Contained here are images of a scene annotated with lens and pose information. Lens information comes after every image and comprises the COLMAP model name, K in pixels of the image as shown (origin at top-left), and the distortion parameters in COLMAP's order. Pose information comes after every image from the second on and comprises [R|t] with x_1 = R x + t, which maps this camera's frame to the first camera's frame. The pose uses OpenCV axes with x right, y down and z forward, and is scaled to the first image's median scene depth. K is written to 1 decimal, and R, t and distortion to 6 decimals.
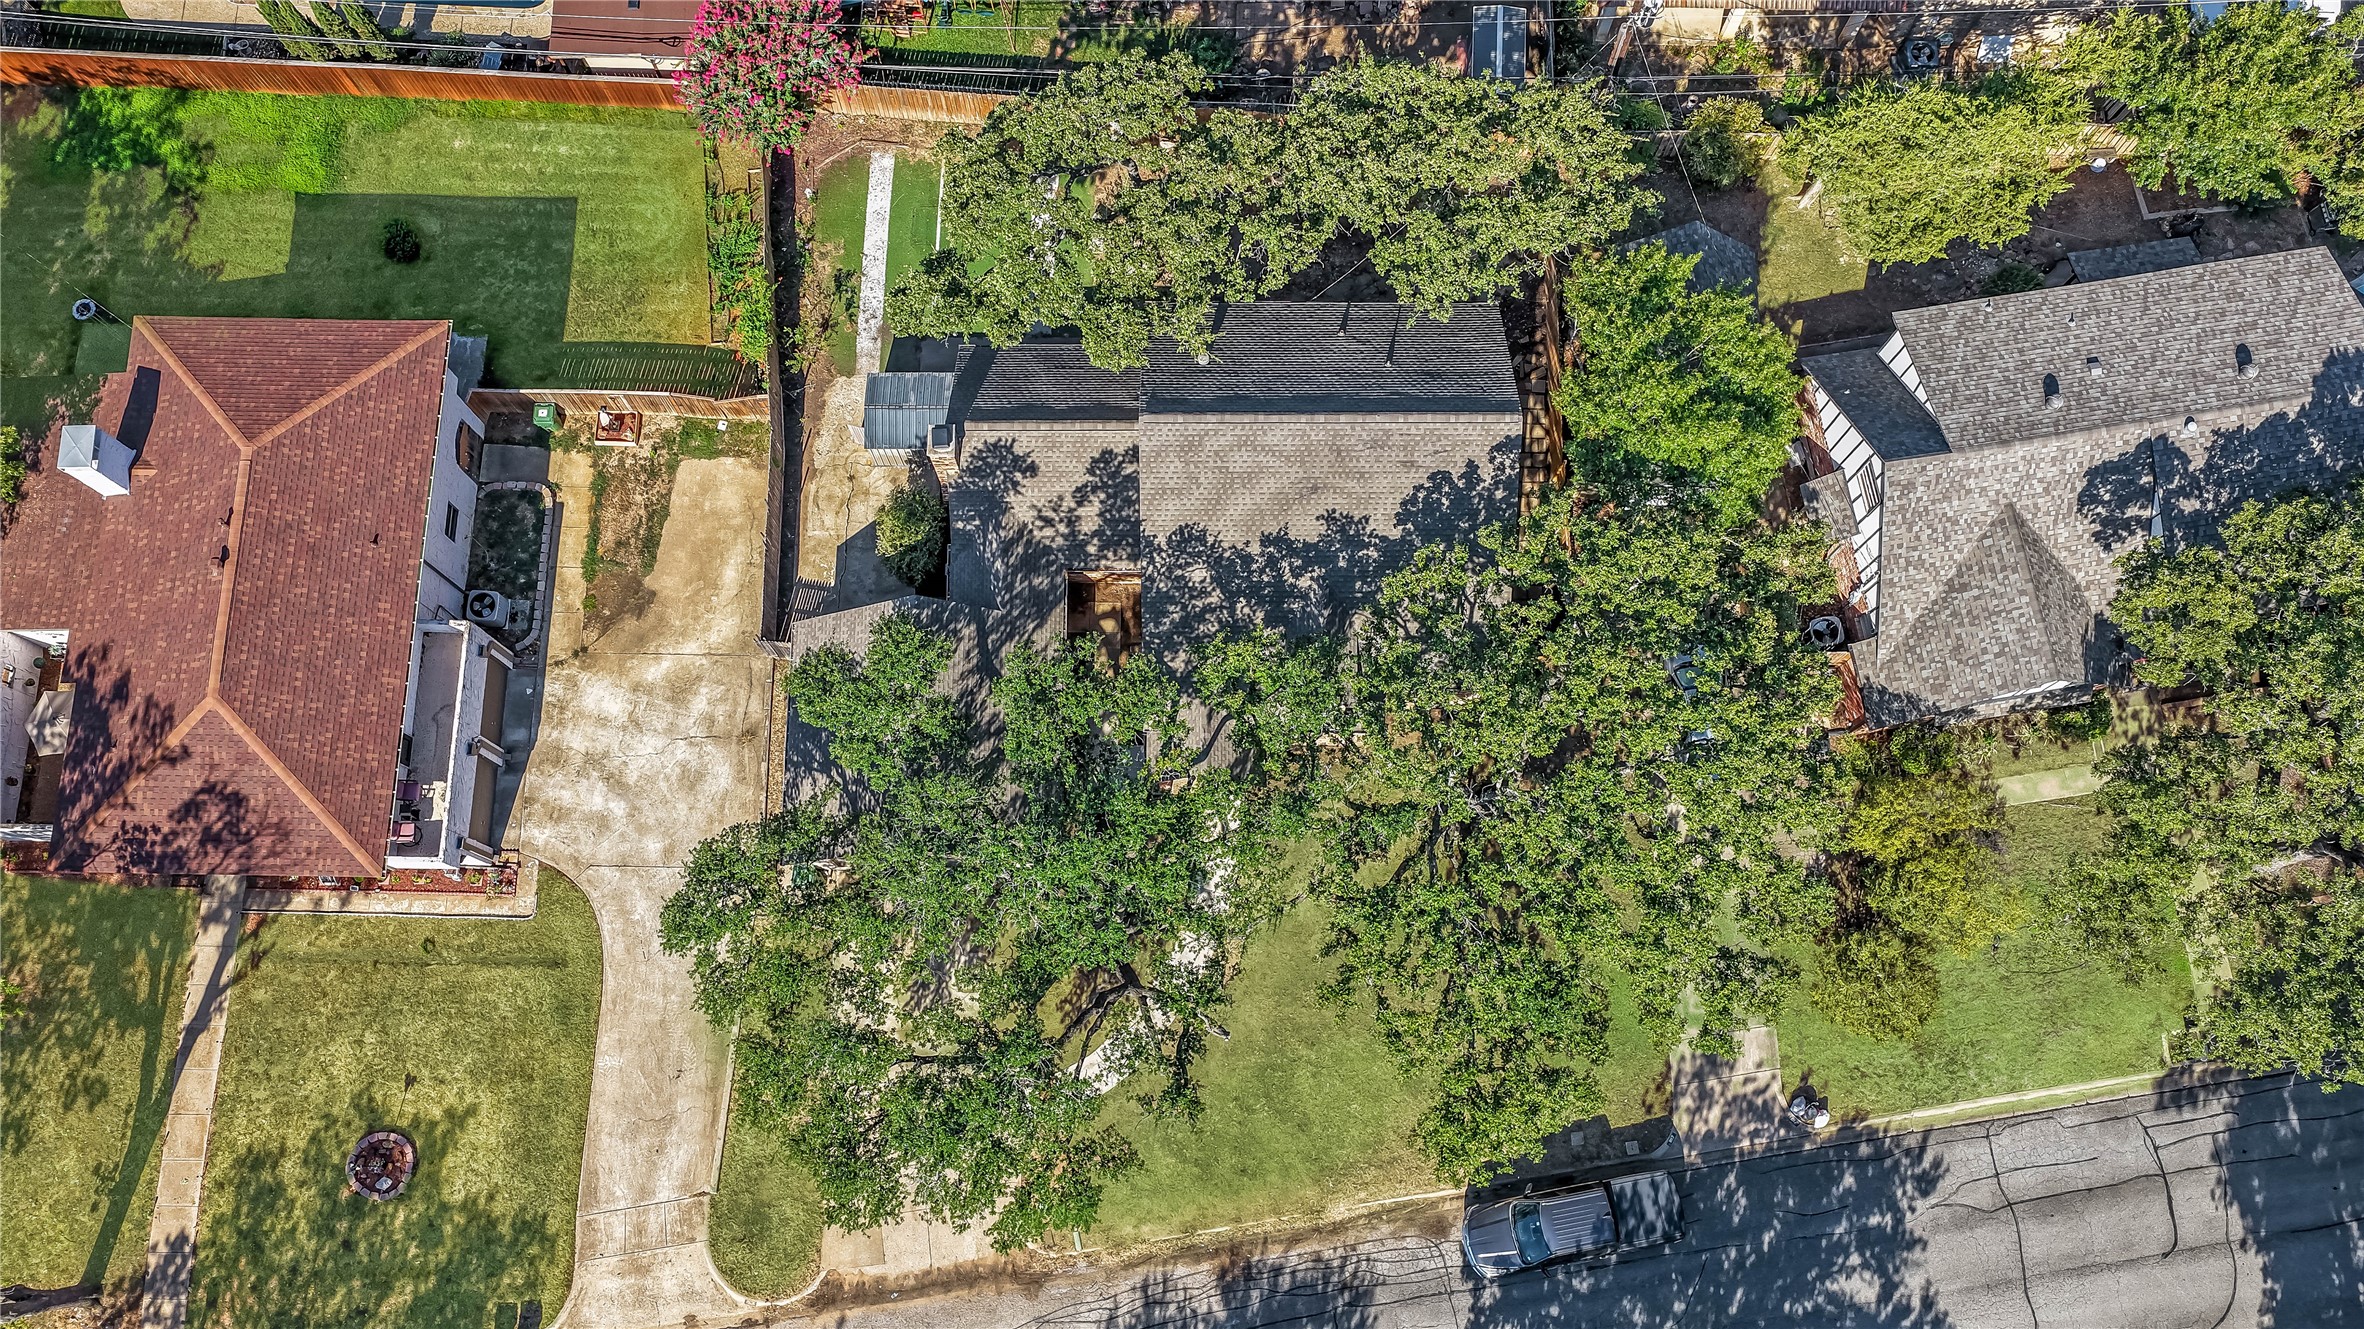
lens RADIAL K [[1998.1, 0, 1181.3], [0, 1998.1, 711.3], [0, 0, 1]] dist [0.010133, 0.040258]
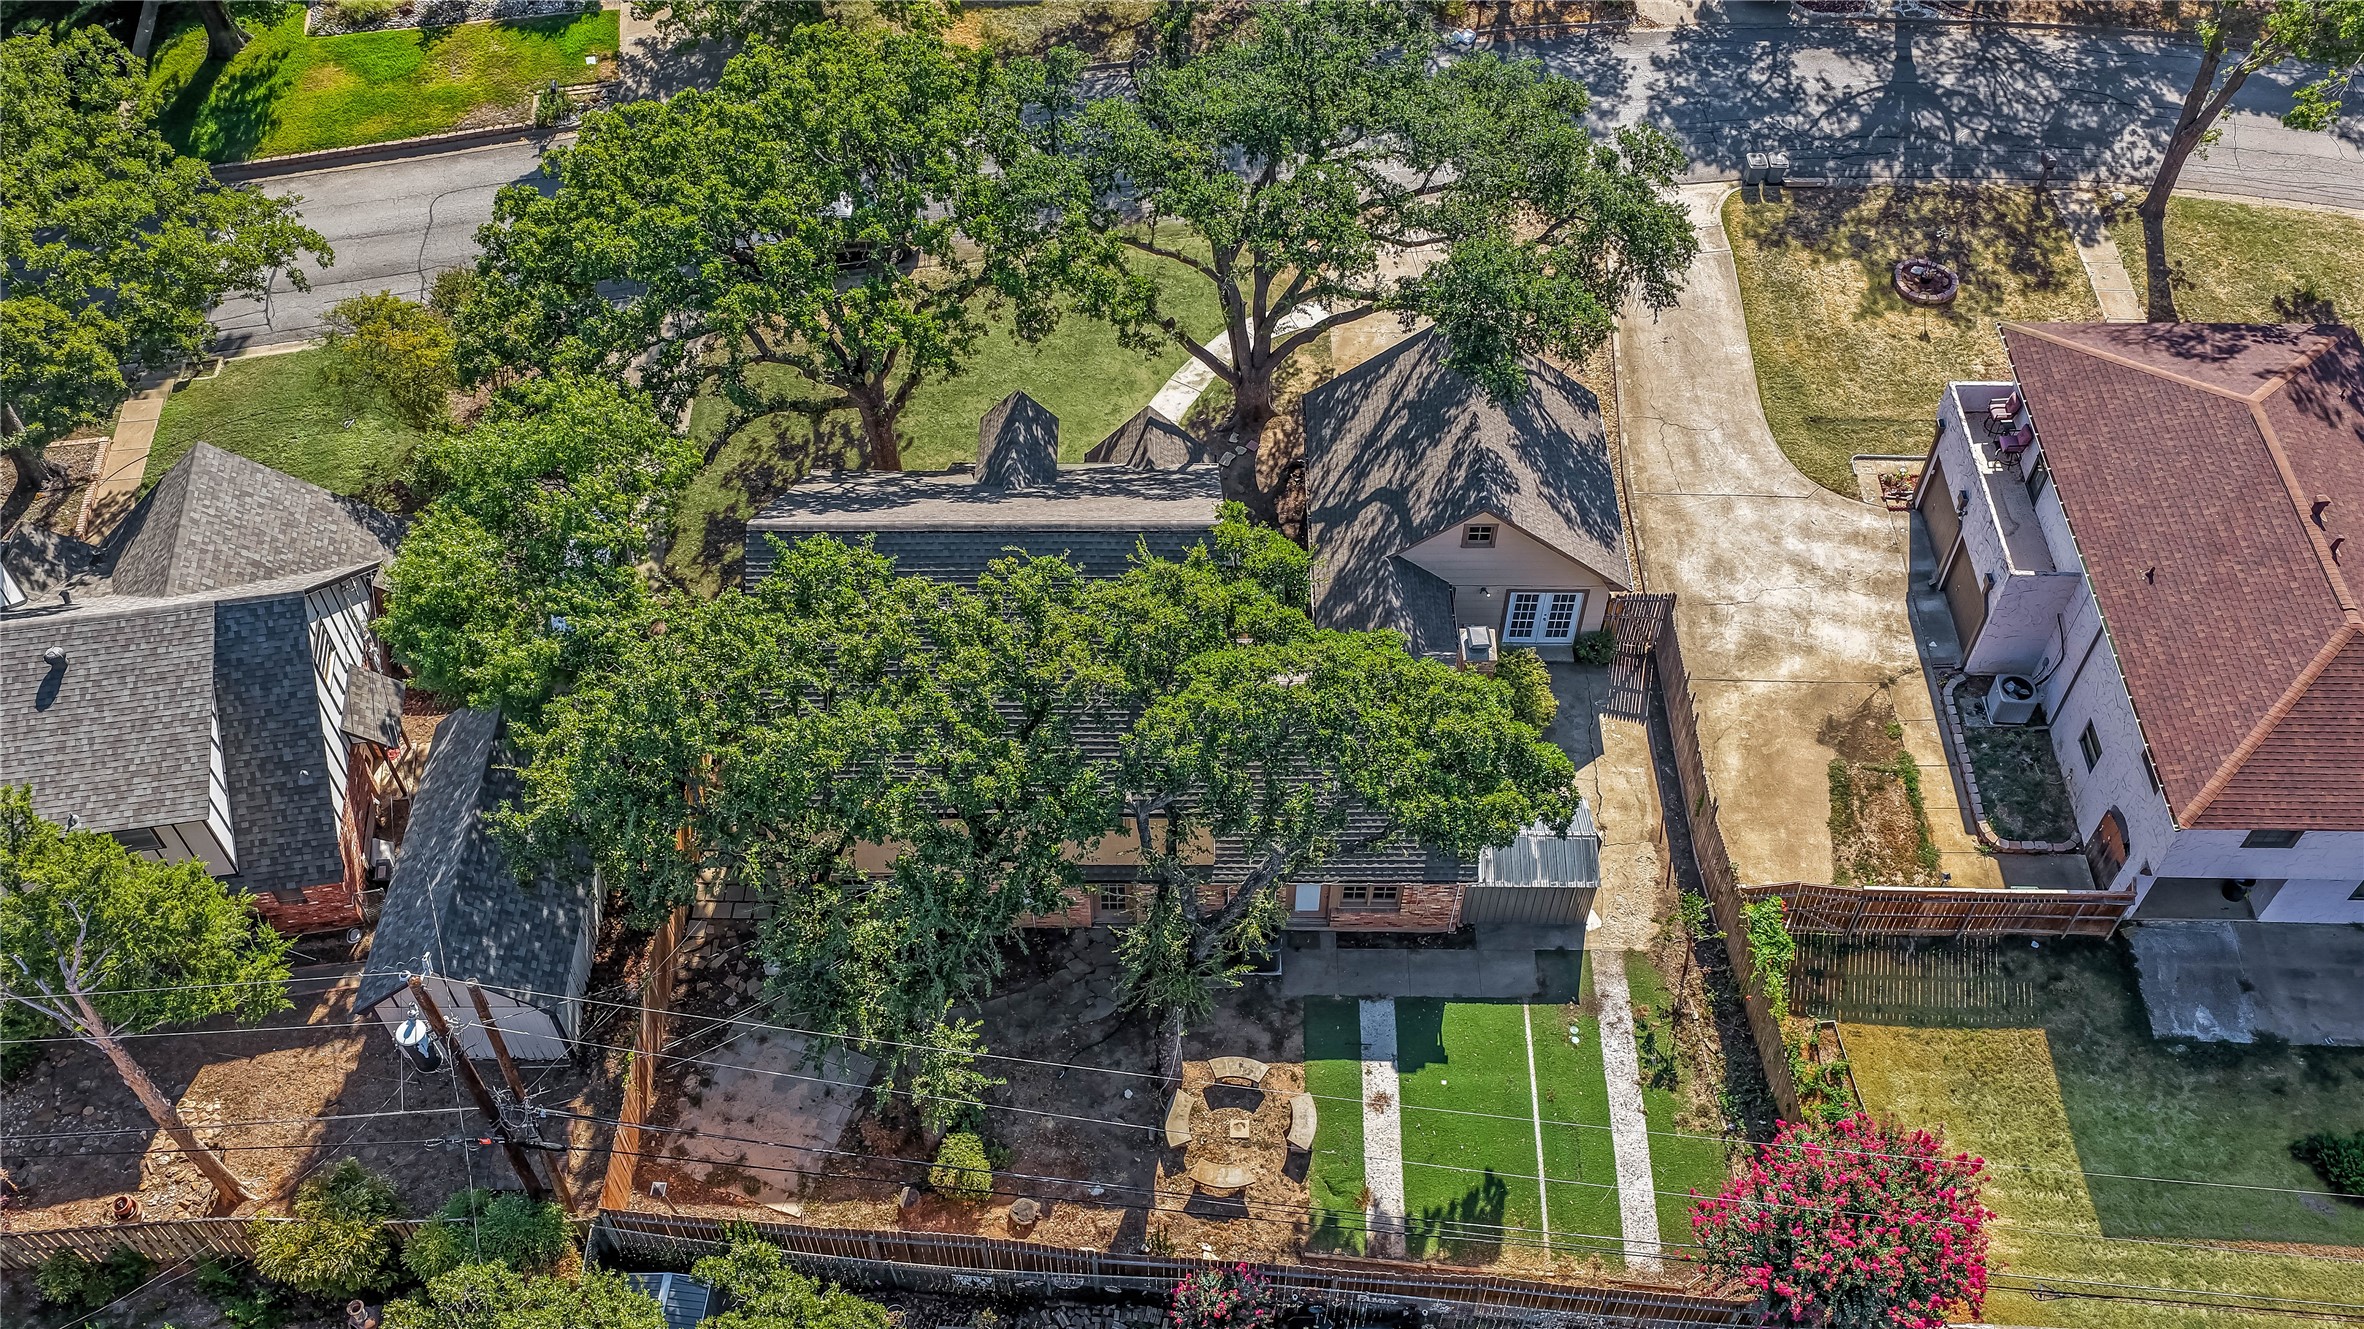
lens RADIAL K [[1998.1, 0, 1184.8], [0, 1998.1, 673.7], [0, 0, 1]] dist [0.010133, 0.040258]
pose [[-0.999972, 0.006616, 0.003591, -0.006366], [-0.001193, -0.610240, 0.792216, -0.751739], [0.007433, 0.792189, 0.610231, 0.514236]]
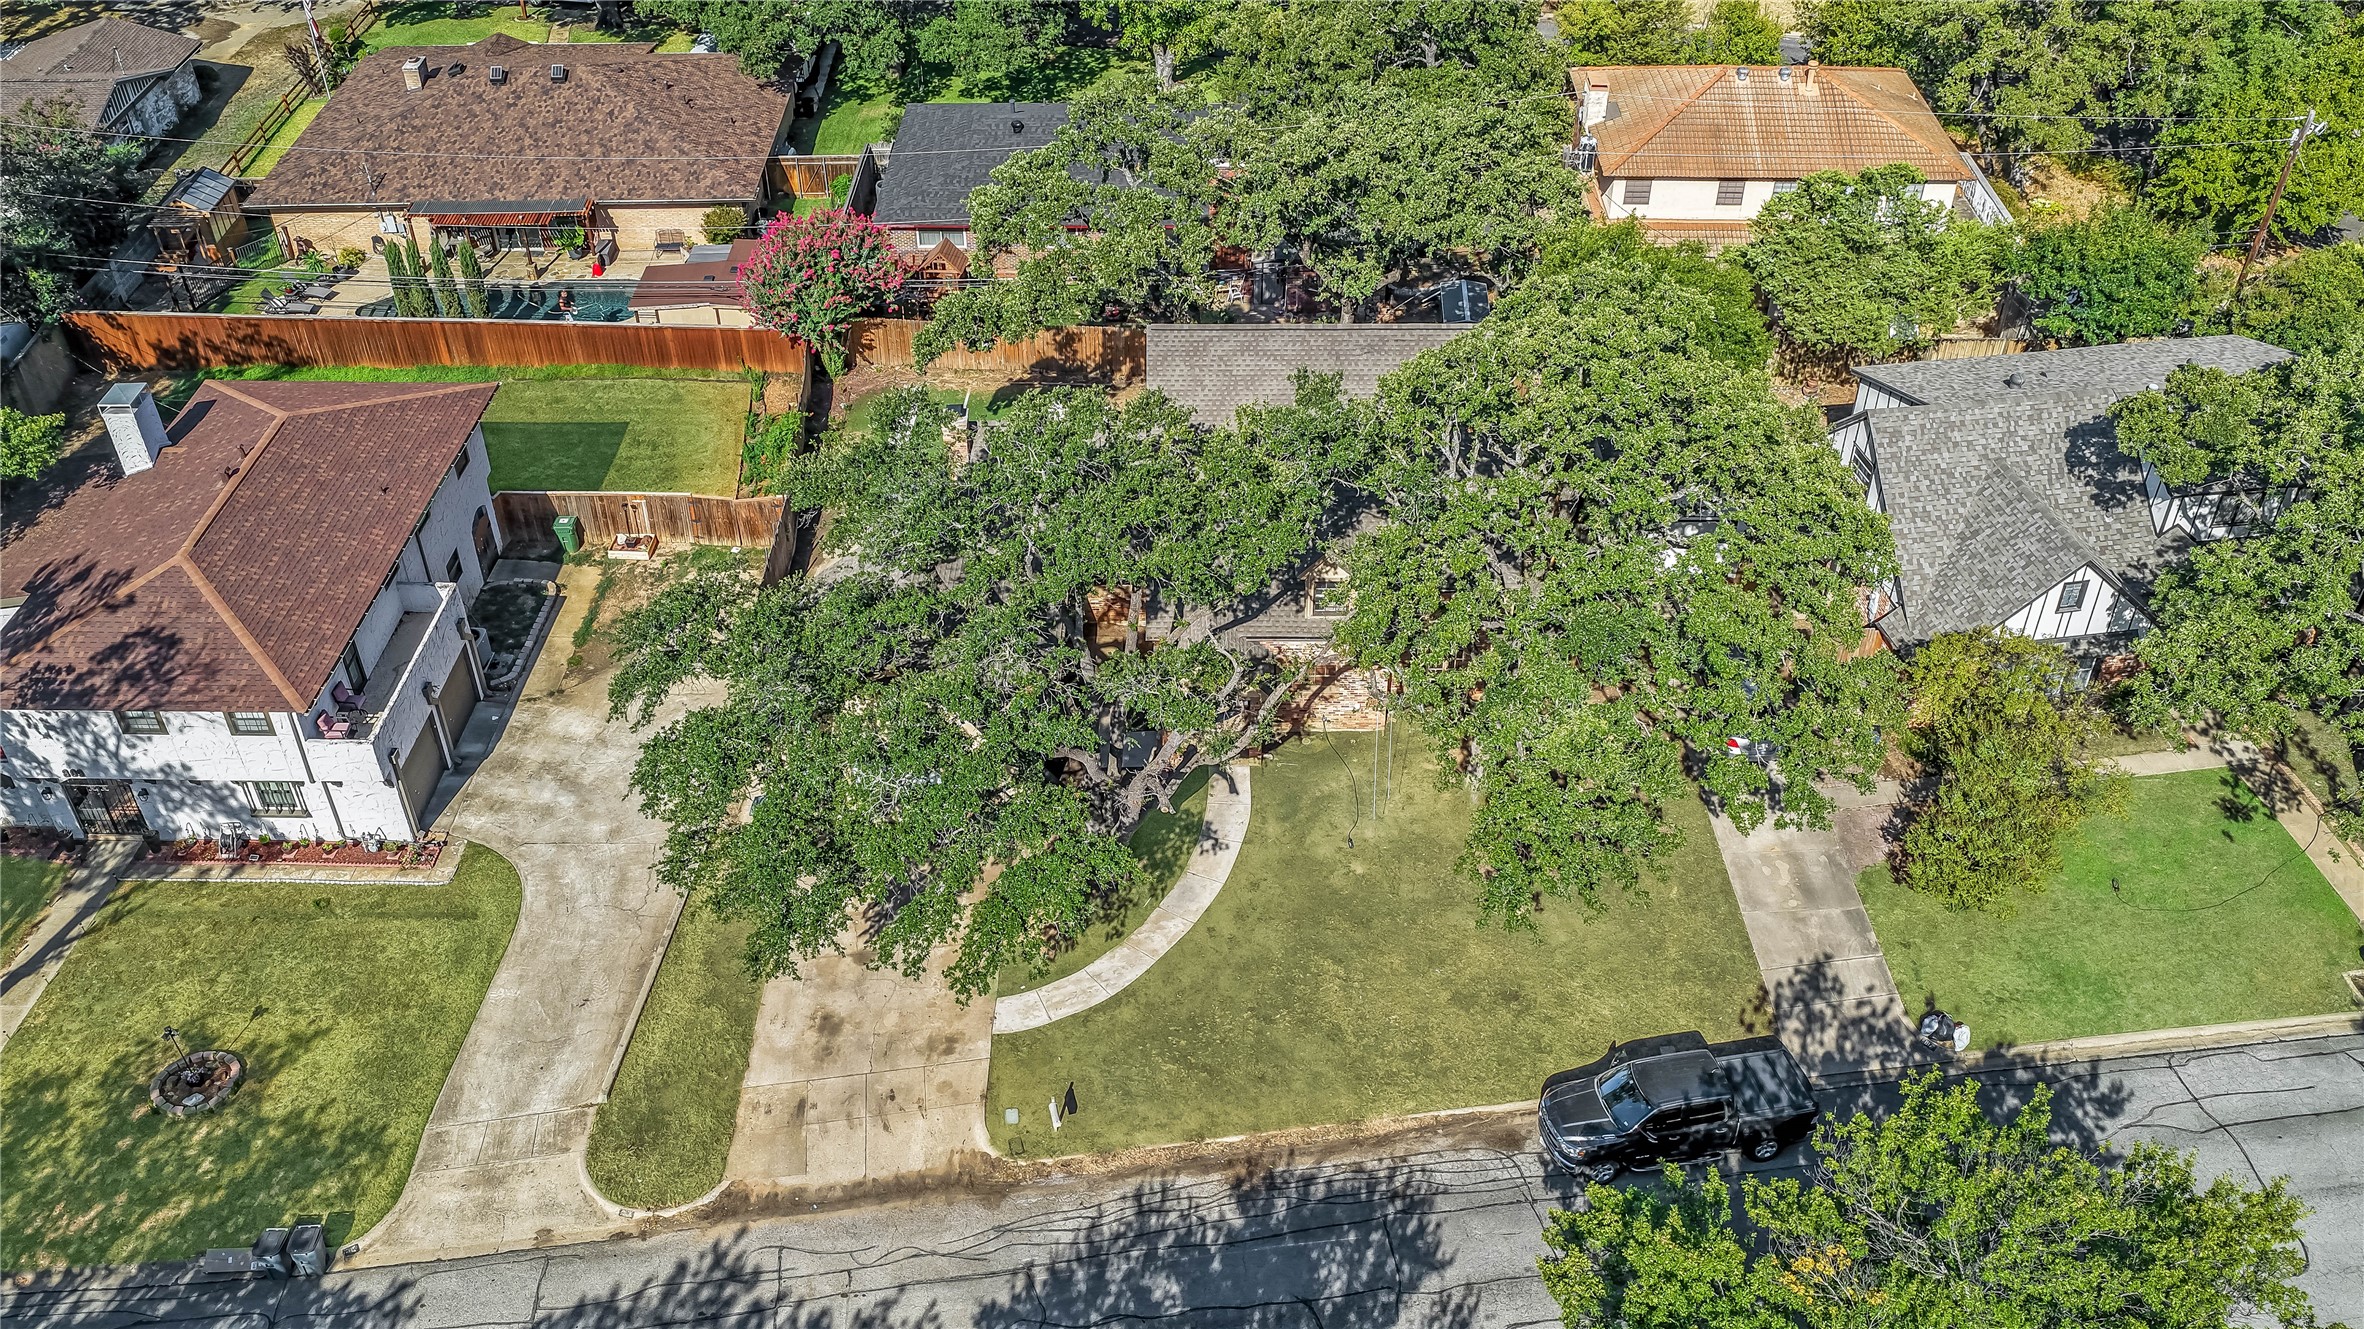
lens RADIAL K [[1998.1, 0, 1177.7], [0, 1998.1, 737.6], [0, 0, 1]] dist [0.010133, 0.040258]
pose [[0.999988, 0.004725, 0.001094, -0.004421], [-0.003079, 0.792790, -0.609487, 0.612935], [-0.003747, 0.609477, 0.792795, 0.272829]]
